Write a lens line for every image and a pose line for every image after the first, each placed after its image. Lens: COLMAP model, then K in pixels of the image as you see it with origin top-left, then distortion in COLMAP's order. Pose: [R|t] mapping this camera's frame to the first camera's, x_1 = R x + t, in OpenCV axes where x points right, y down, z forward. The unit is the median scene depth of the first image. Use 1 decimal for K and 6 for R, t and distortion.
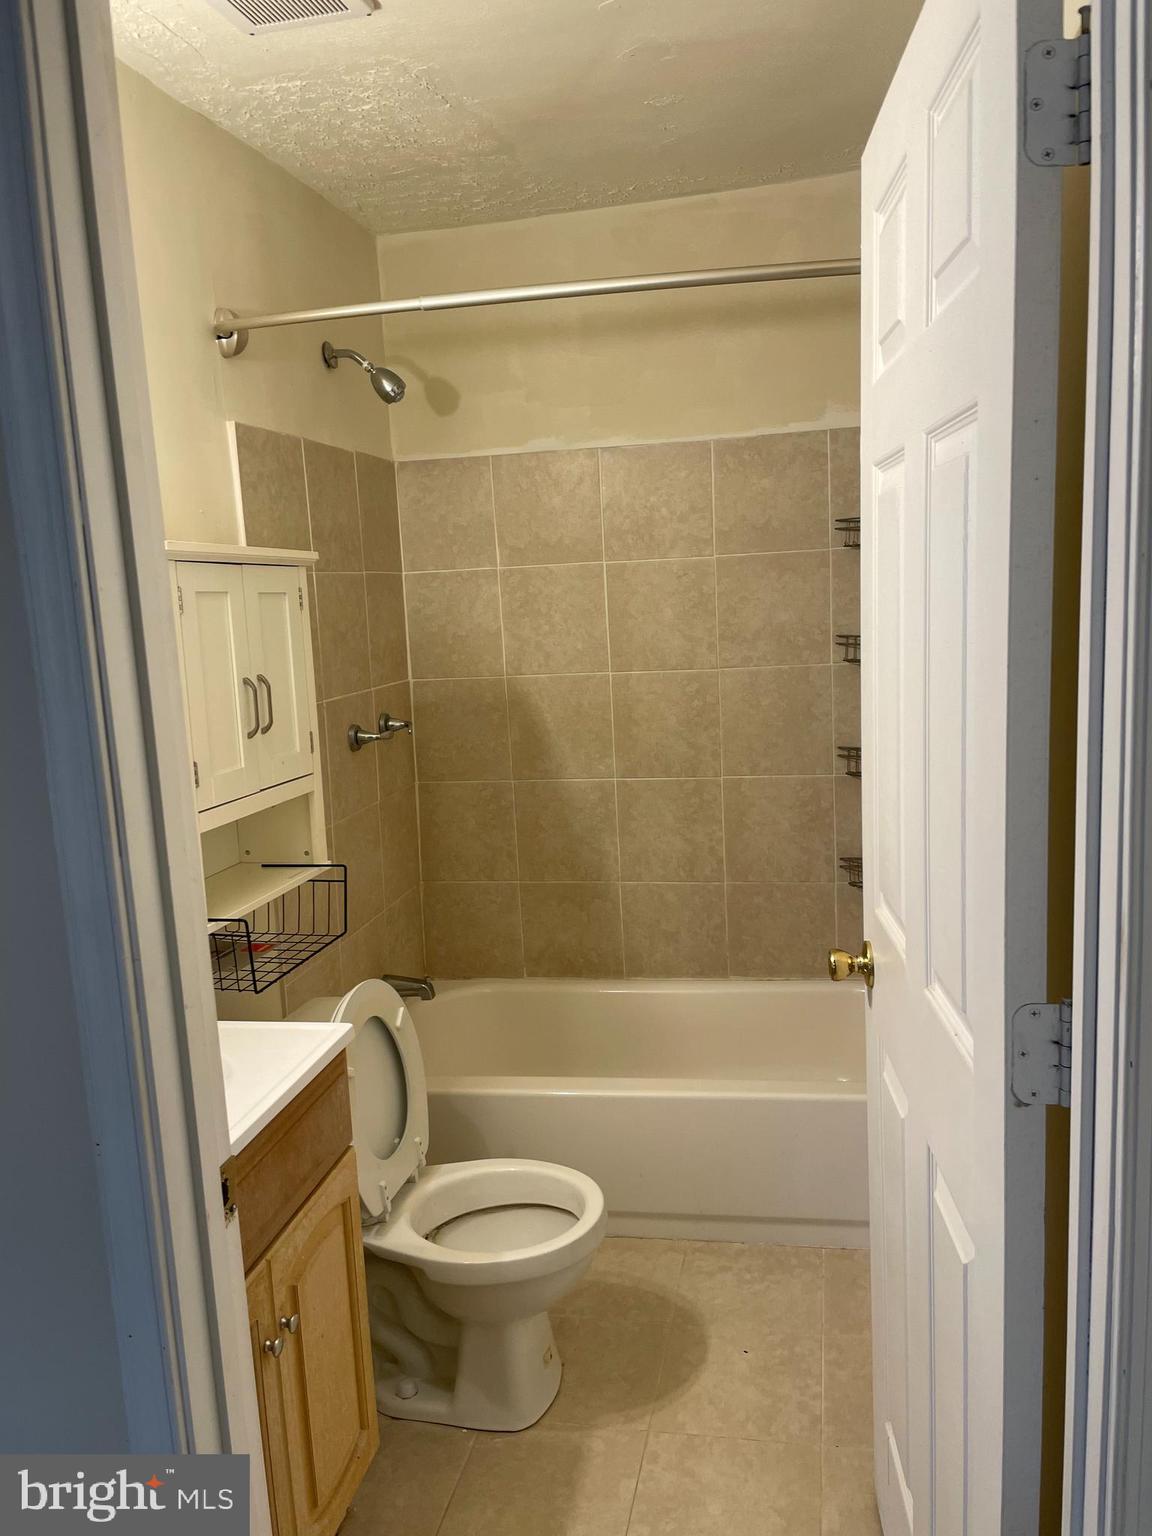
lens RADIAL K [[1248.2, 0, 575.2], [0, 1248.2, 774.9], [0, 0, 1]] dist [0.081619, -0.013401]
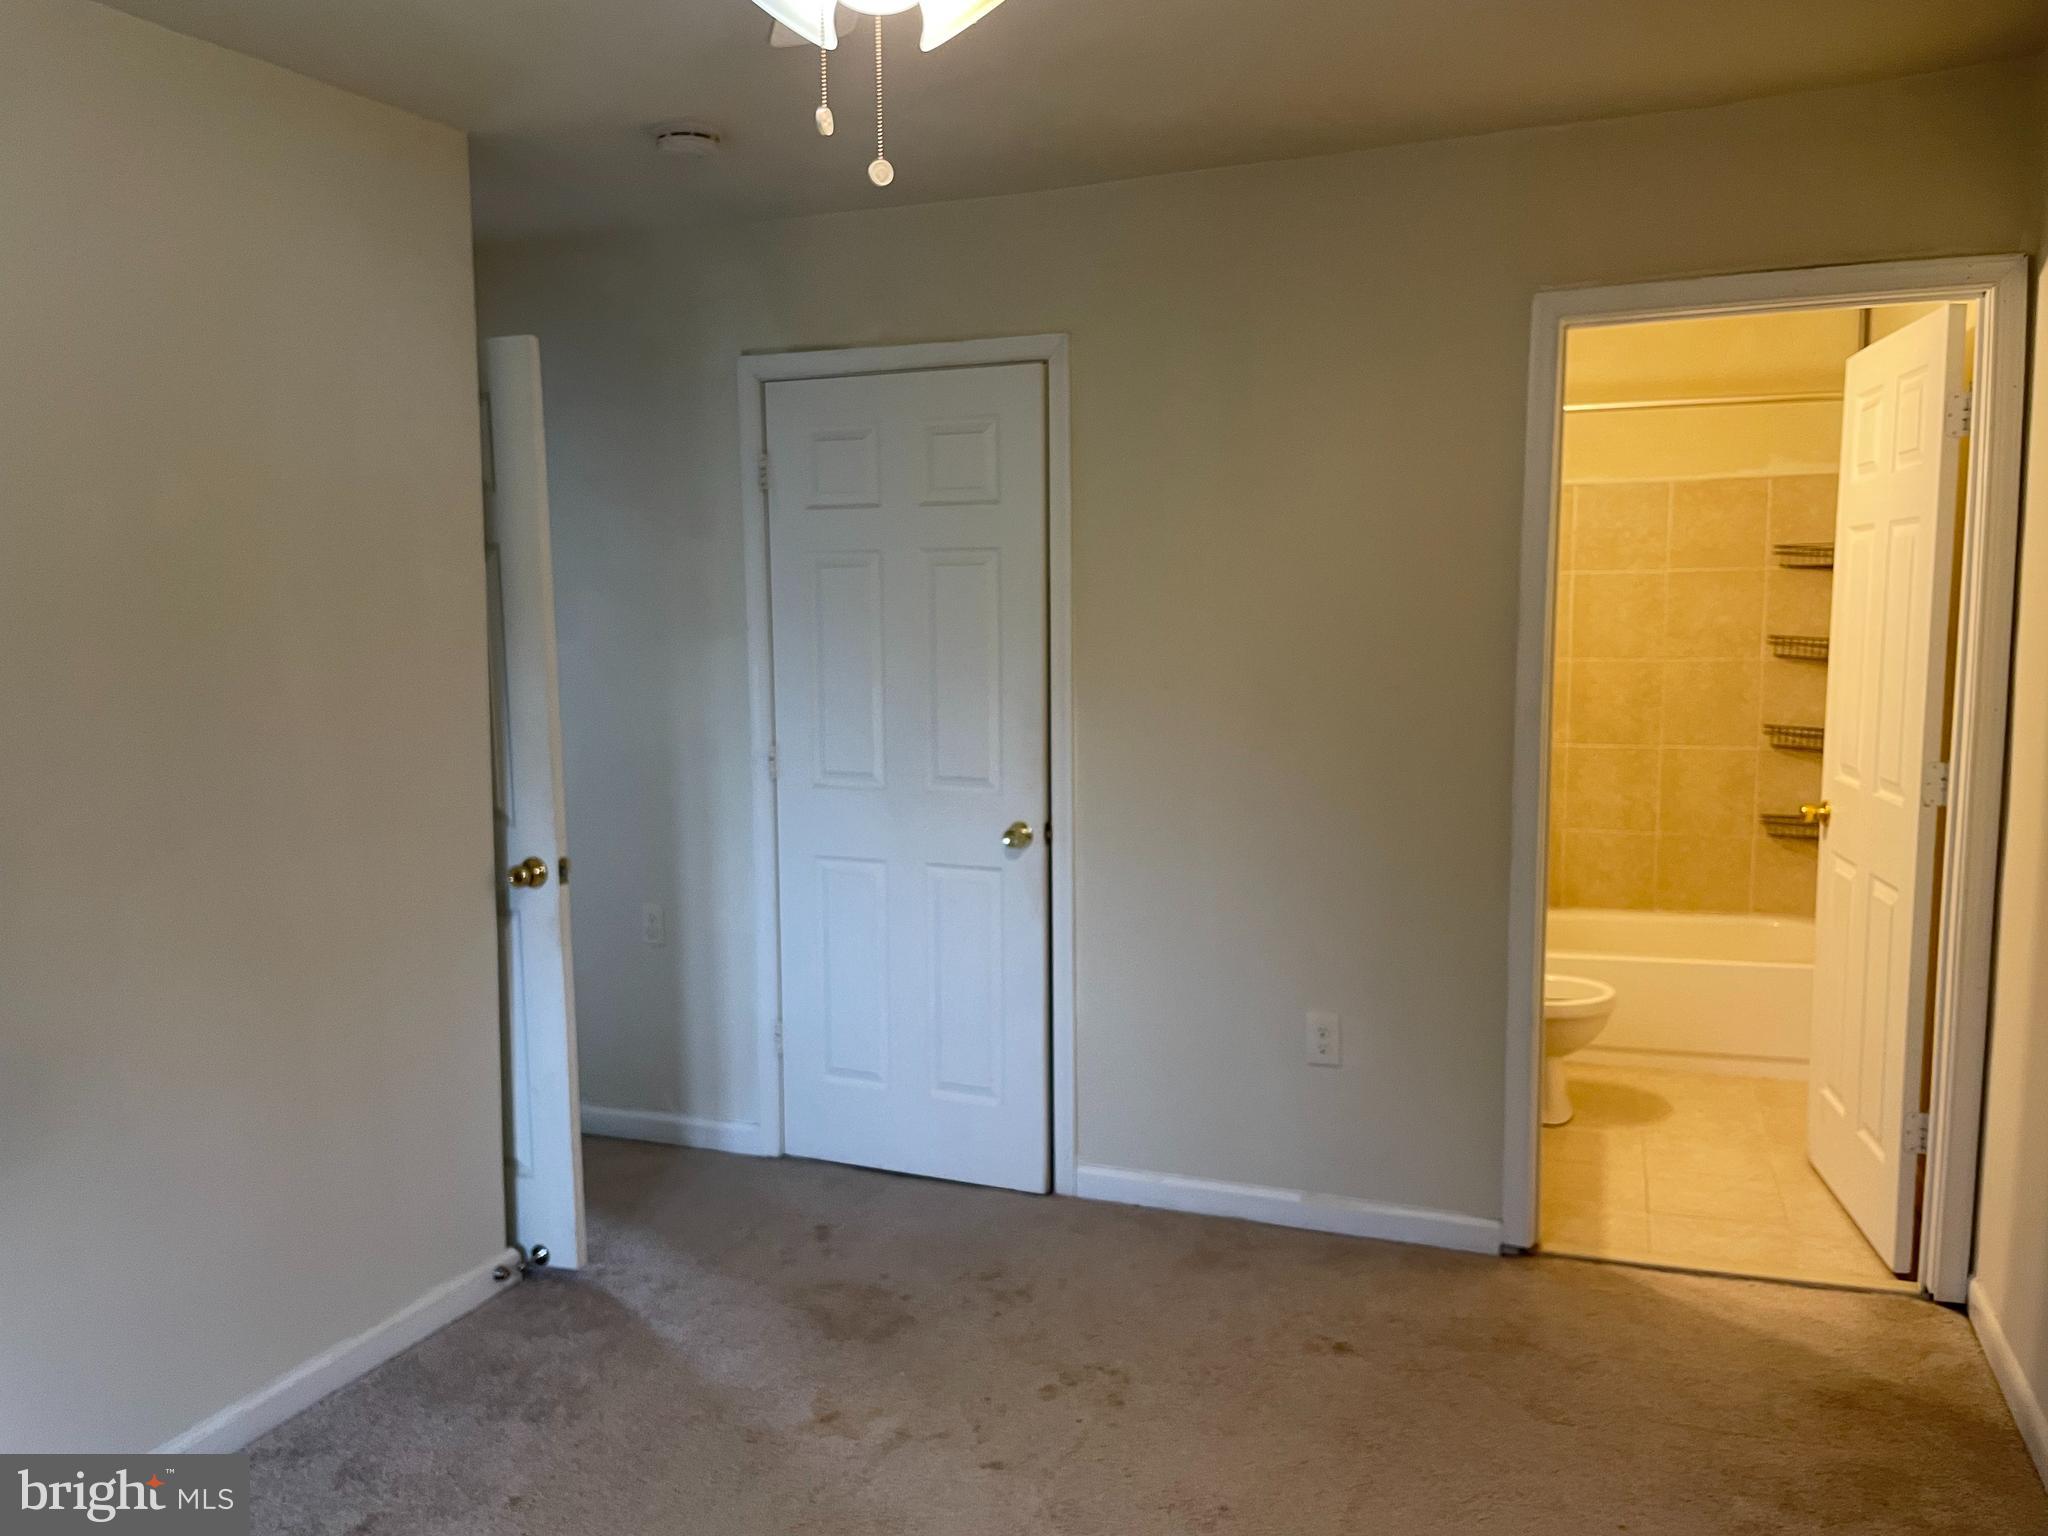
lens RADIAL K [[1664.3, 0, 1023.3], [0, 1664.3, 765.2], [0, 0, 1]] dist [0.081619, -0.013401]
pose [[0.988531, 0.057459, -0.139658, -0.287008], [-0.063598, 0.997178, -0.039901, 0.133487], [0.136971, 0.048325, 0.989396, -0.779768]]
